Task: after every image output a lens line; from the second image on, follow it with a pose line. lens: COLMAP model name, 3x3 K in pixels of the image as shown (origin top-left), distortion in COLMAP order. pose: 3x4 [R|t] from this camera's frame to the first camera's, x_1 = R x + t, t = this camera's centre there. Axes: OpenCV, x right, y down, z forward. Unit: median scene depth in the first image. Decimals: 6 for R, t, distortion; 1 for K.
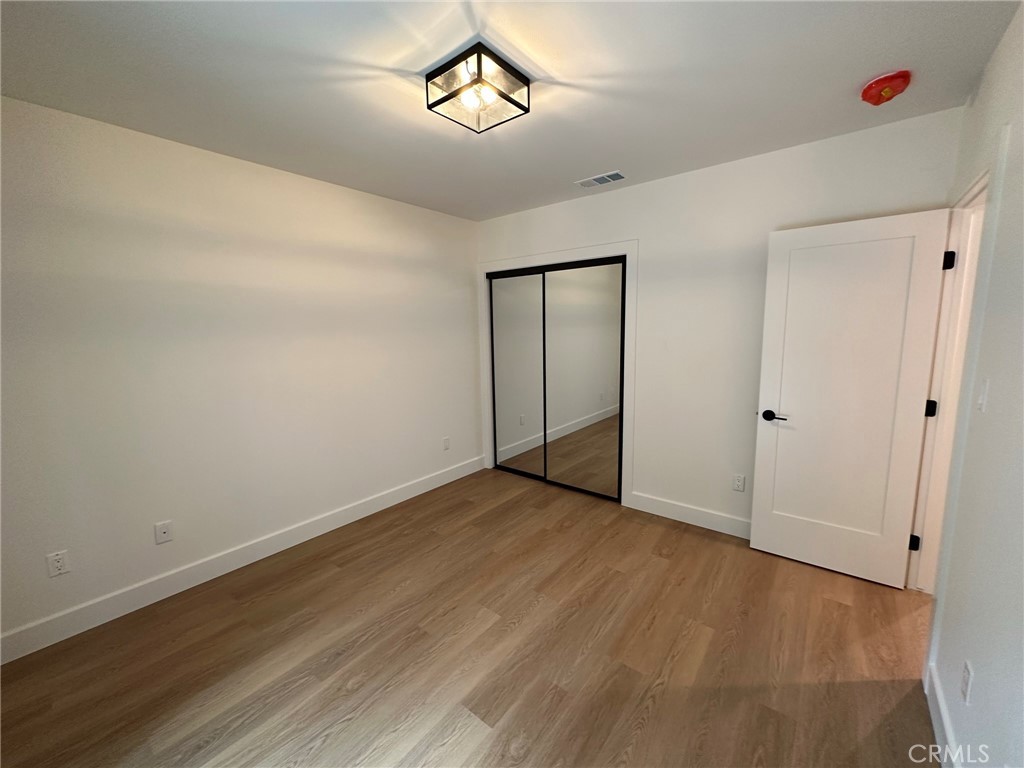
lens RADIAL K [[408.1, 0, 512.0], [0, 408.1, 384.0], [0, 0, 1]] dist [-0.002355, 0.000384]
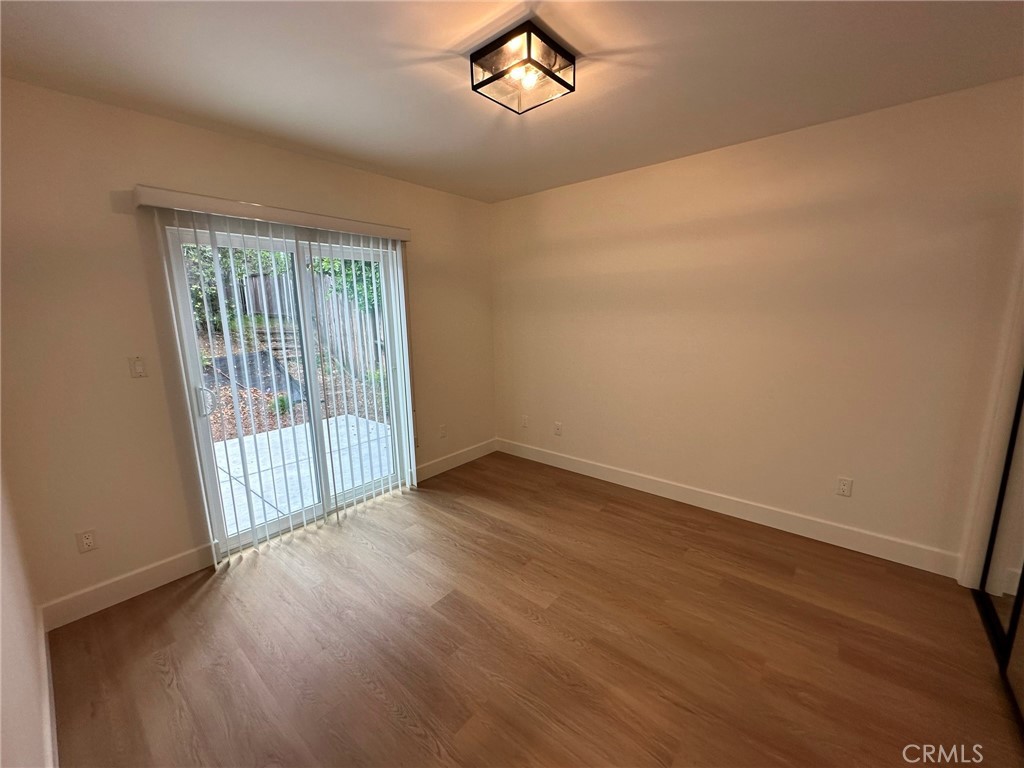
lens RADIAL K [[408.1, 0, 512.0], [0, 408.1, 384.0], [0, 0, 1]] dist [-0.002355, 0.000384]
pose [[-0.022773, 0.198239, -0.979889, 0.945288], [-0.122096, 0.972255, 0.199533, -0.159325], [0.992257, 0.124185, 0.002063, 0.972890]]
